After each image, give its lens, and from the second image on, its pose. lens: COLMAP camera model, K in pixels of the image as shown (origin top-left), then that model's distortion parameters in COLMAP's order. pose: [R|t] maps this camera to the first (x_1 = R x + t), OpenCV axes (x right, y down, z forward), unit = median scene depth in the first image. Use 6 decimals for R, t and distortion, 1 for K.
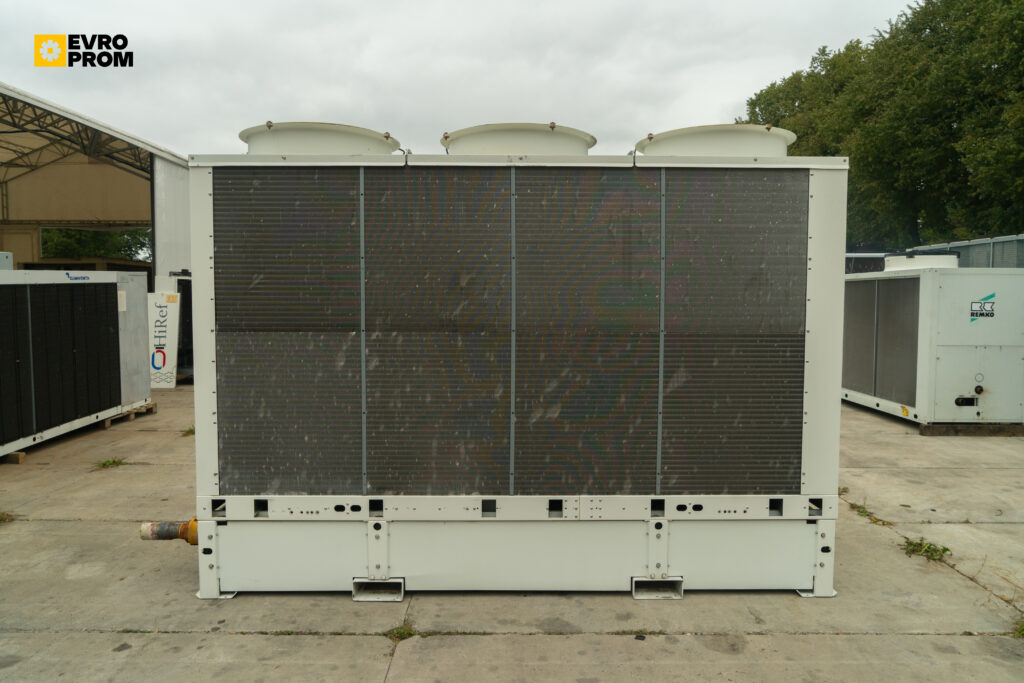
lens RADIAL K [[702.3, 0, 512.0], [0, 702.3, 341.5], [0, 0, 1]] dist [-0.014467, 0.004451]
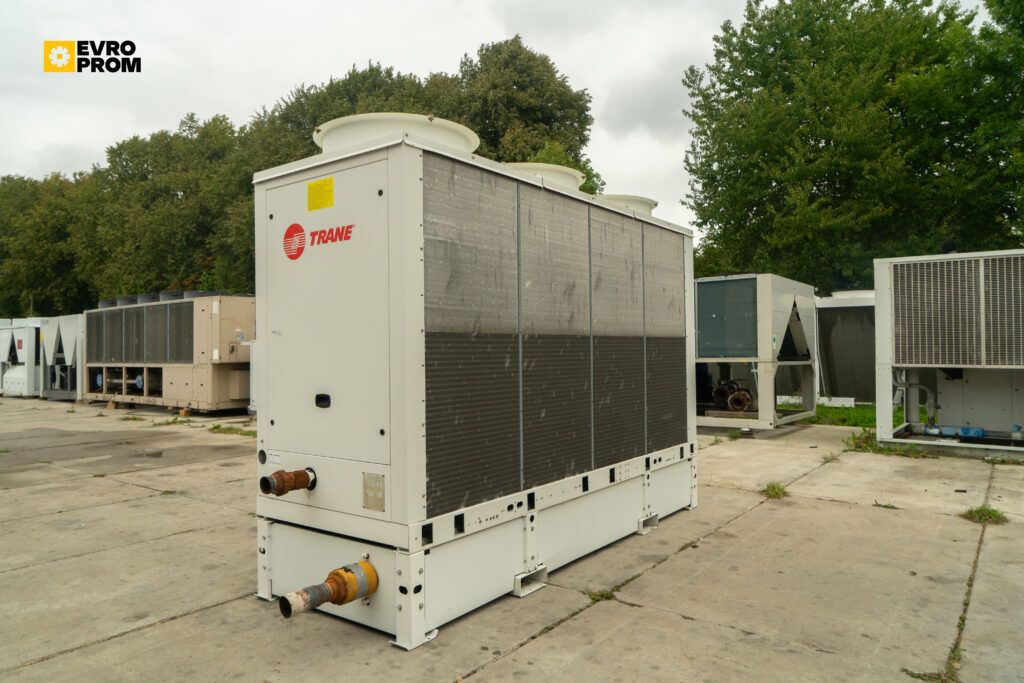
lens RADIAL K [[689.9, 0, 512.0], [0, 689.9, 341.5], [0, 0, 1]] dist [-0.011025, 0.000080]
pose [[0.603465, 0.000331, 0.797389, -1.036745], [0.068065, 0.996329, -0.051925, 0.049893], [-0.794479, 0.085610, 0.601227, 0.376652]]
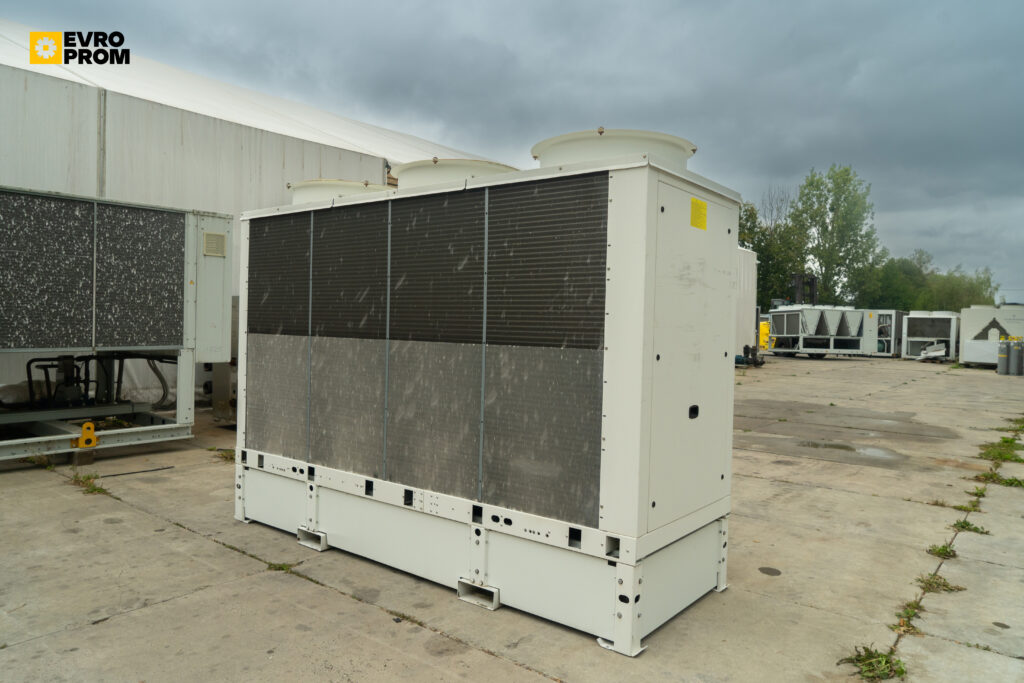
lens RADIAL K [[702.3, 0, 512.0], [0, 702.3, 341.5], [0, 0, 1]] dist [-0.014467, 0.004451]
pose [[0.779618, 0.030610, -0.625507, 0.886073], [-0.065341, 0.997329, -0.032634, 0.014543], [0.622838, 0.066314, 0.779536, 0.211771]]
